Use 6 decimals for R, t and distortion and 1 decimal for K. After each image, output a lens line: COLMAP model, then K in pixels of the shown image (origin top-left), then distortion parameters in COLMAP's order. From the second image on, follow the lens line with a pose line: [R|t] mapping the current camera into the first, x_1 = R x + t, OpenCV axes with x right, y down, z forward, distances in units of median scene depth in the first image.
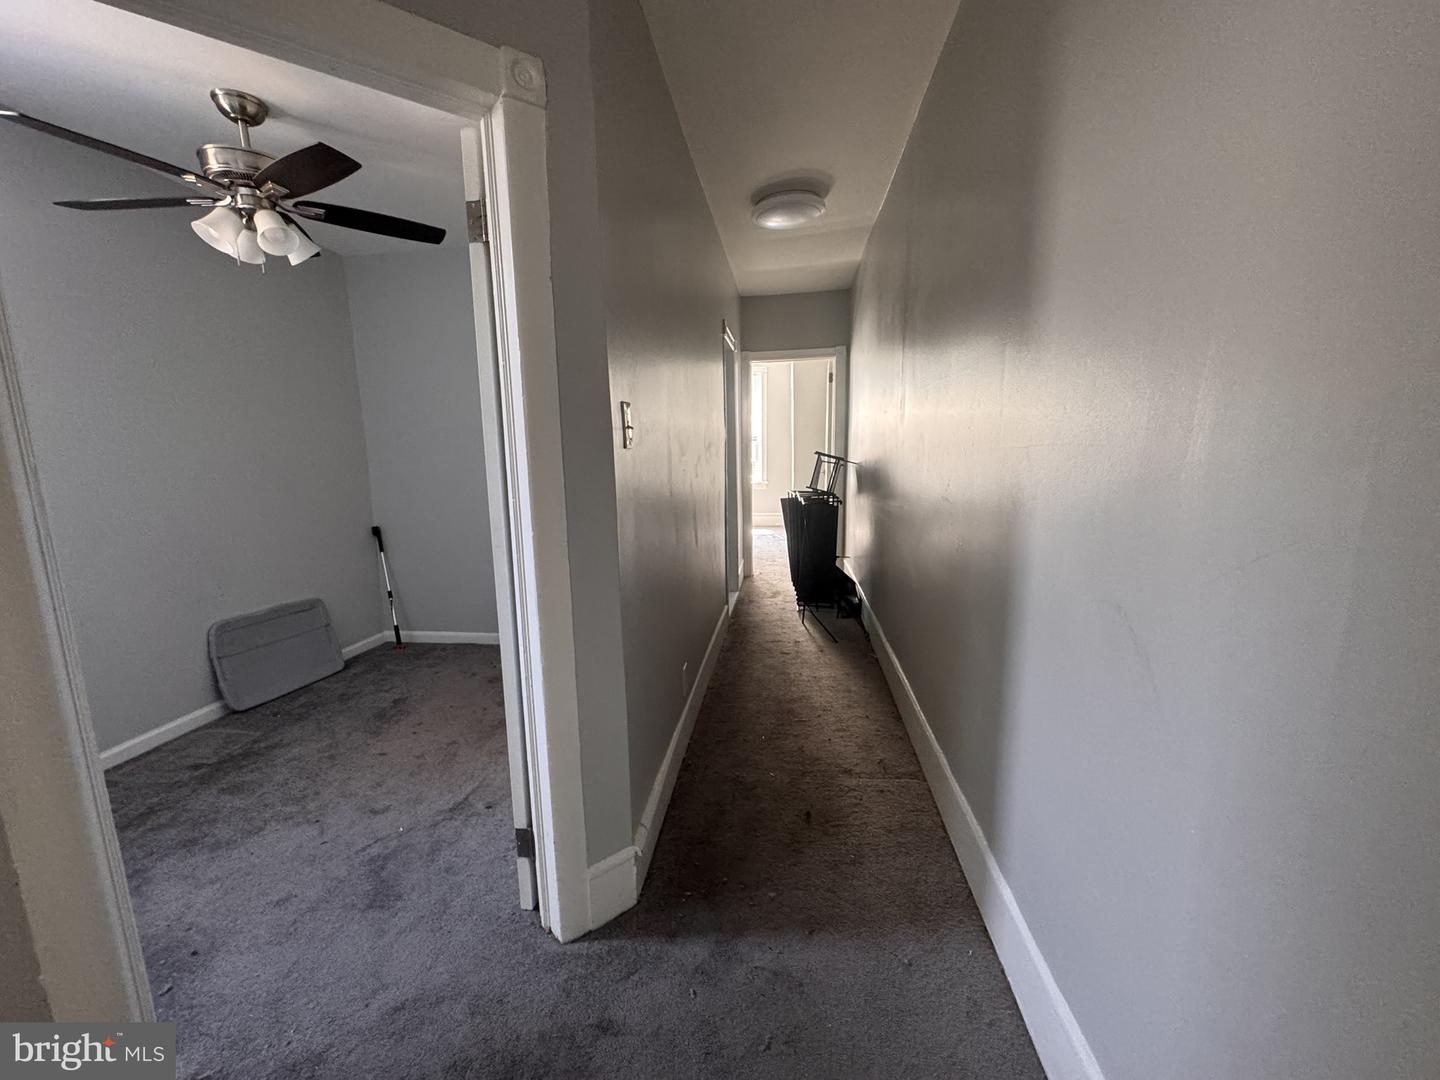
lens RADIAL K [[576.1, 0, 720.4], [0, 576.1, 540.2], [0, 0, 1]] dist [-0.006199, 0.001448]
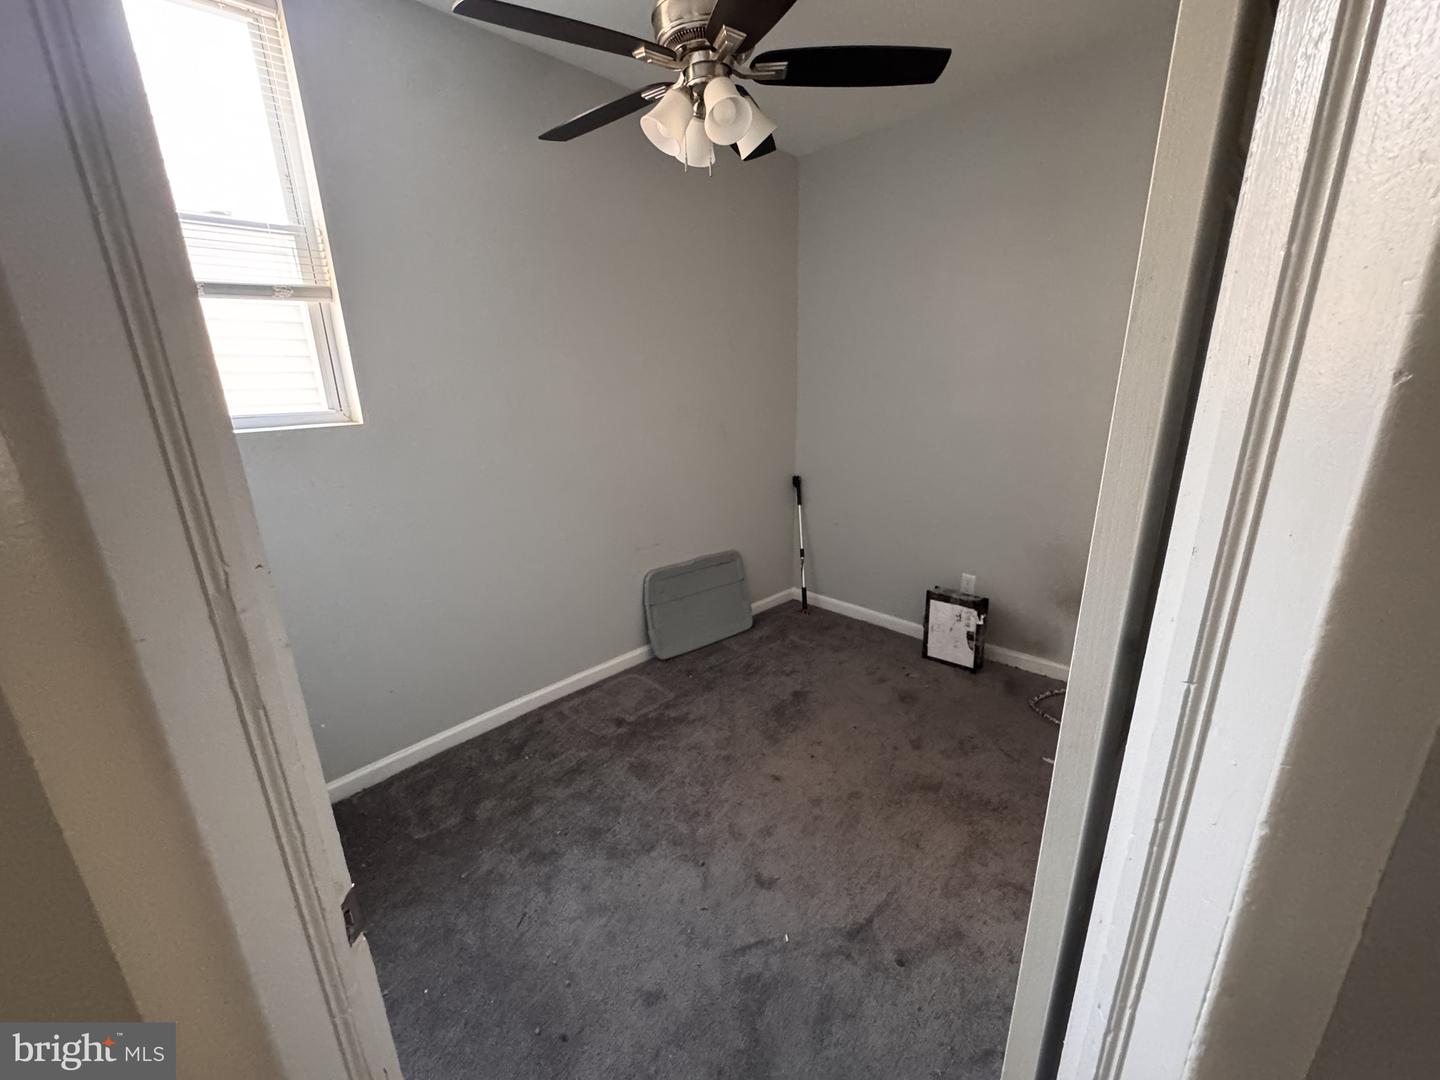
lens RADIAL K [[576.1, 0, 723.0], [0, 576.1, 537.0], [0, 0, 1]] dist [-0.006199, 0.001448]
pose [[0.788327, 0.168257, -0.591802, -0.229511], [-0.089430, 0.983000, 0.160352, -0.108089], [0.608722, -0.073485, 0.789973, 0.341599]]
